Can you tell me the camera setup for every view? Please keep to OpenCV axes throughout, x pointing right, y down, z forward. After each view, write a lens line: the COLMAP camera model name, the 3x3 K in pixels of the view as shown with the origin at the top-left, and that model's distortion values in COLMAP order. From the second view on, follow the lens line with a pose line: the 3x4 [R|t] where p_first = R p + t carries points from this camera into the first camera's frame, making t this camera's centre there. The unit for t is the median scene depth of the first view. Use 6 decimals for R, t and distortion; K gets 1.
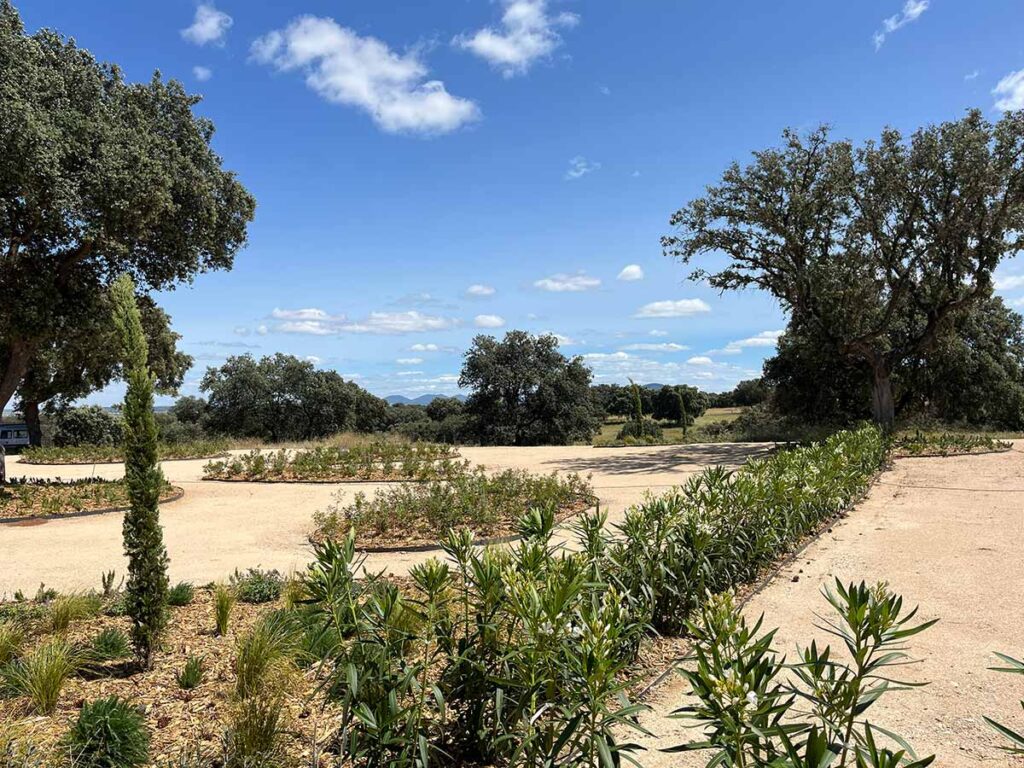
lens RADIAL K [[808.6, 0, 512.0], [0, 808.6, 384.0], [0, 0, 1]] dist [0.057253, 0.001114]
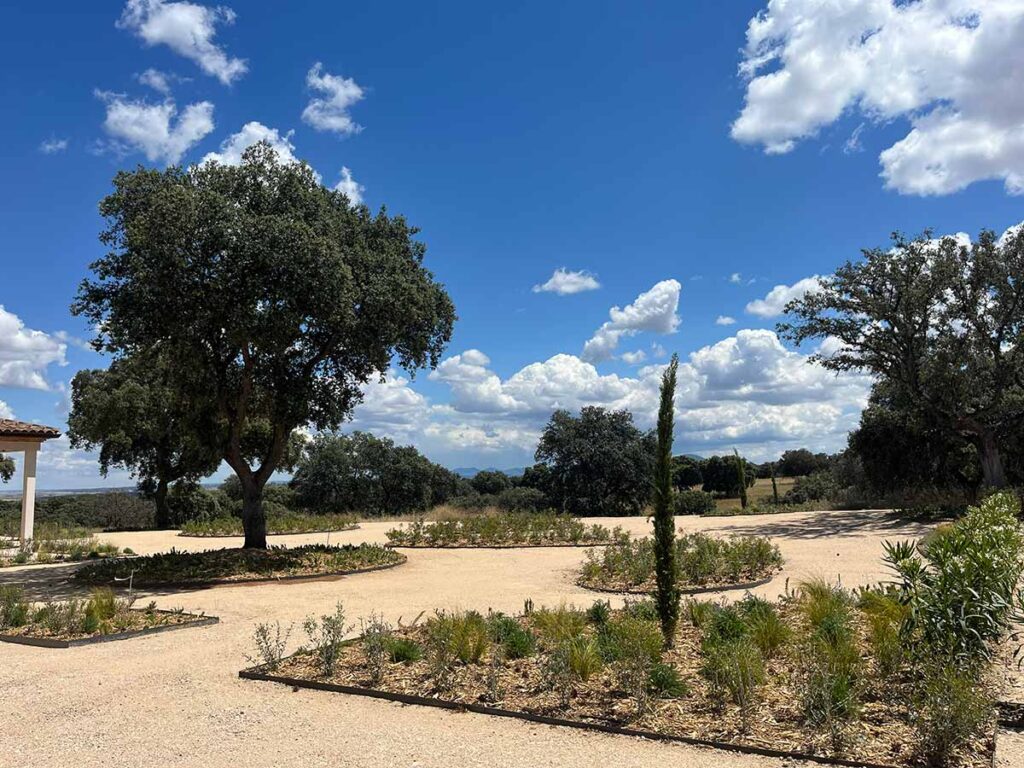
lens RADIAL K [[808.6, 0, 512.0], [0, 808.6, 384.0], [0, 0, 1]] dist [0.057253, 0.001114]
pose [[0.999351, -0.016557, -0.032003, -0.139089], [0.013633, 0.995890, -0.089534, -0.004444], [0.033354, 0.089040, 0.995469, -0.117133]]
